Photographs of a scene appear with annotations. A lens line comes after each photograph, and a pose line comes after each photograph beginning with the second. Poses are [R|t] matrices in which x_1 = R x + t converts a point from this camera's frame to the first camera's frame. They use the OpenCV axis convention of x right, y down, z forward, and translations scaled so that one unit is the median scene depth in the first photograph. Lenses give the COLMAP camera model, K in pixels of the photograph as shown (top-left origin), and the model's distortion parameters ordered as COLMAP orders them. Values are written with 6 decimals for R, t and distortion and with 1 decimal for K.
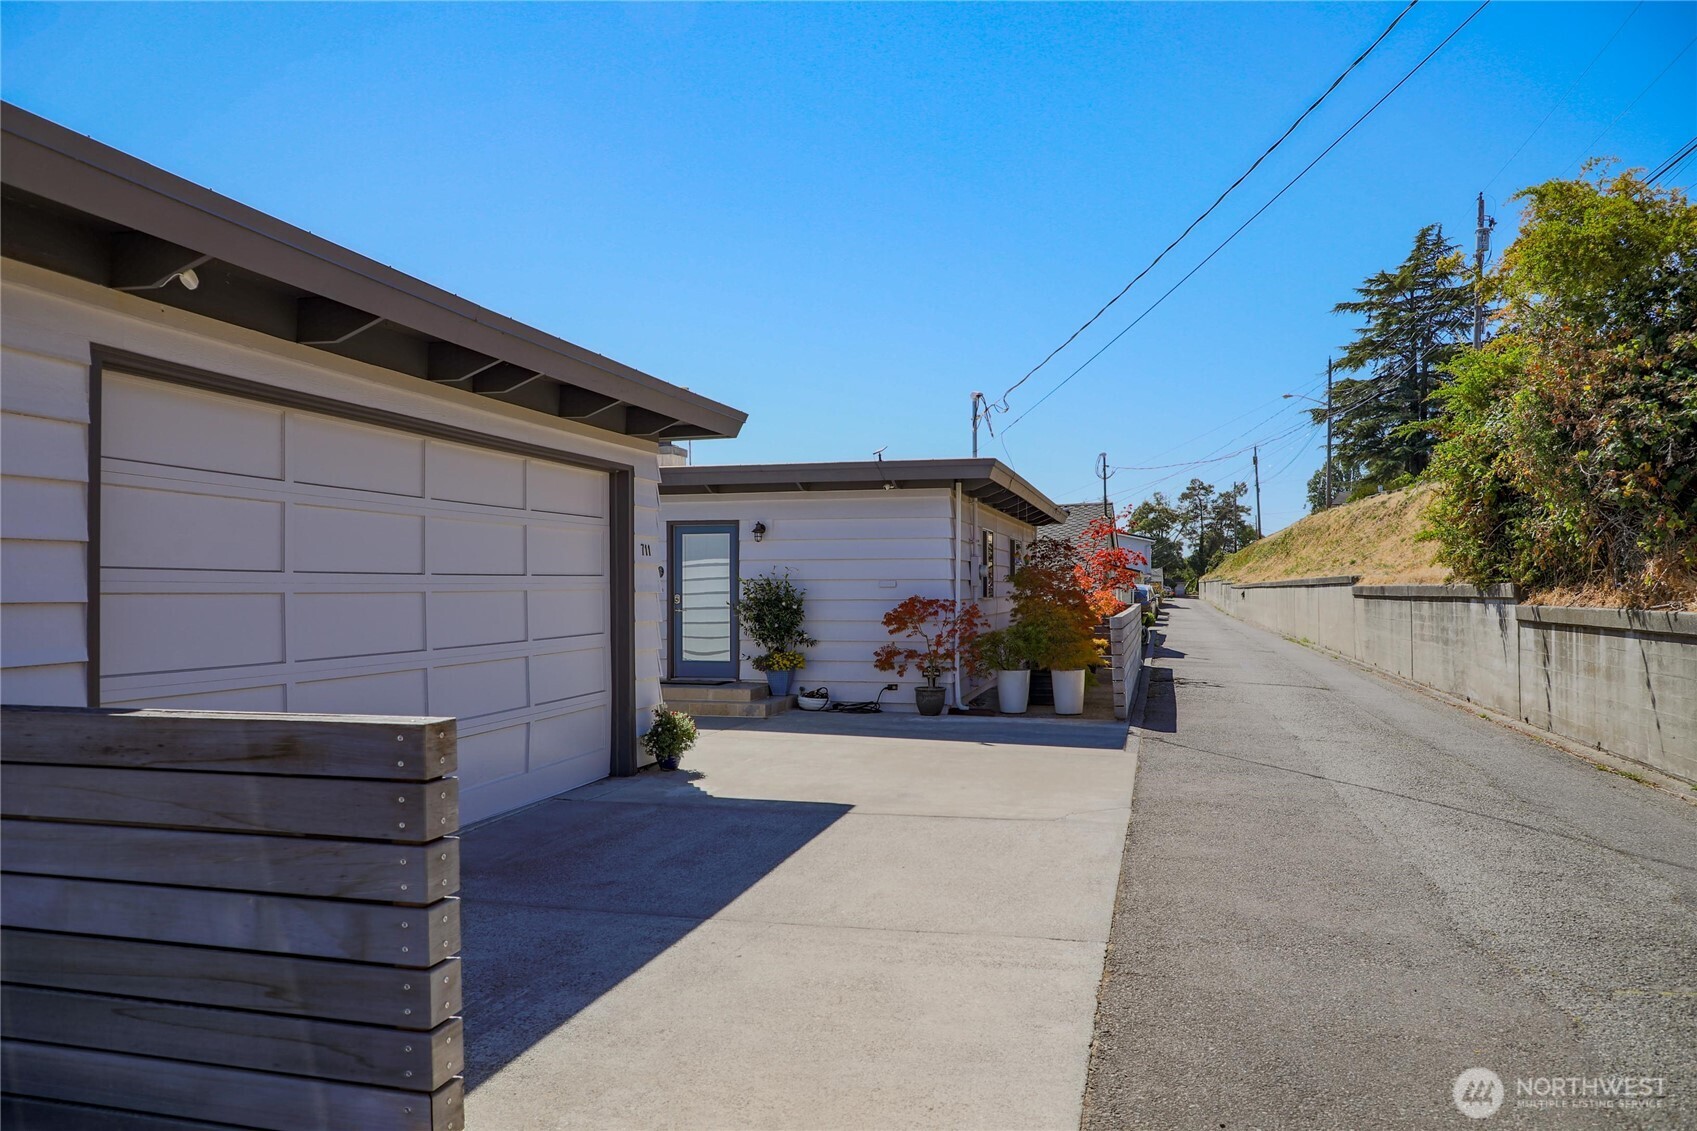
lens RADIAL K [[1216.4, 0, 848.5], [0, 1216.4, 565.5], [0, 0, 1]] dist [-0.071733, 0.035902]
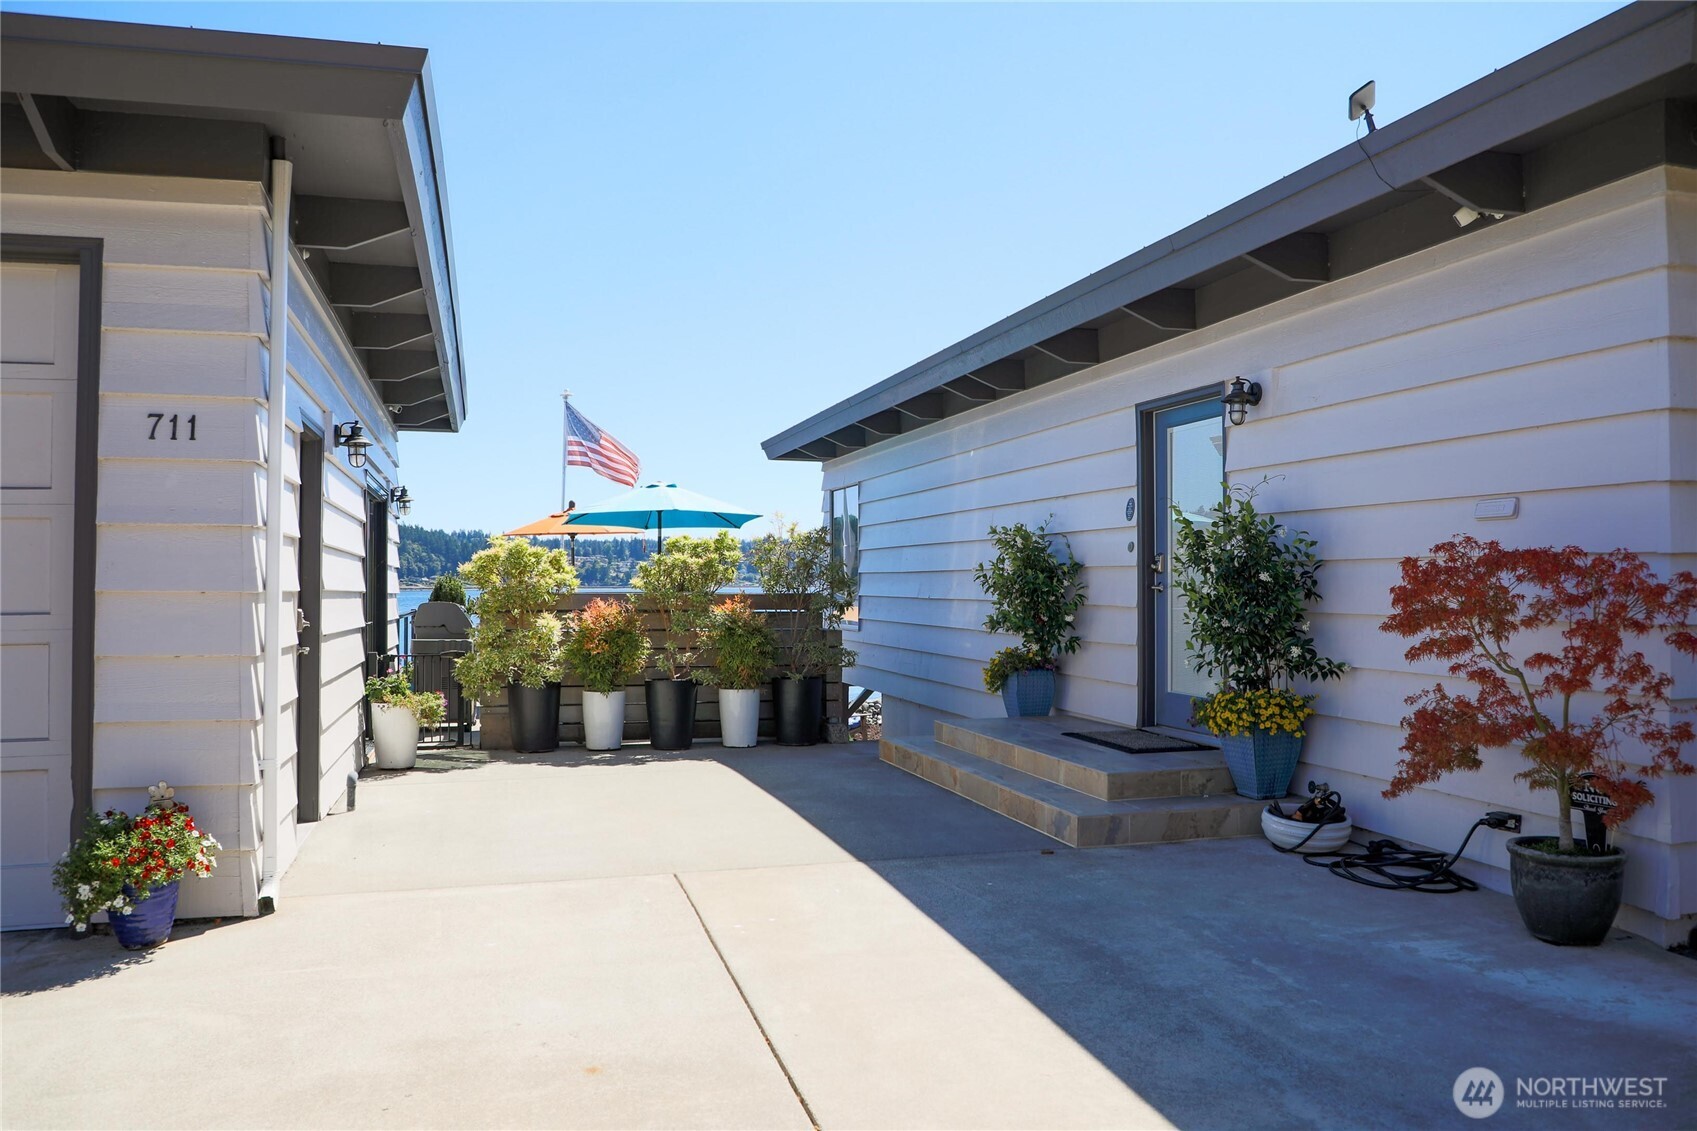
lens RADIAL K [[1216.4, 0, 848.5], [0, 1216.4, 565.5], [0, 0, 1]] dist [-0.071733, 0.035902]
pose [[0.512739, -0.010954, -0.858475, 0.219932], [0.015366, 0.999876, -0.003581, 0.029367], [0.858407, -0.011355, 0.512843, 0.680215]]
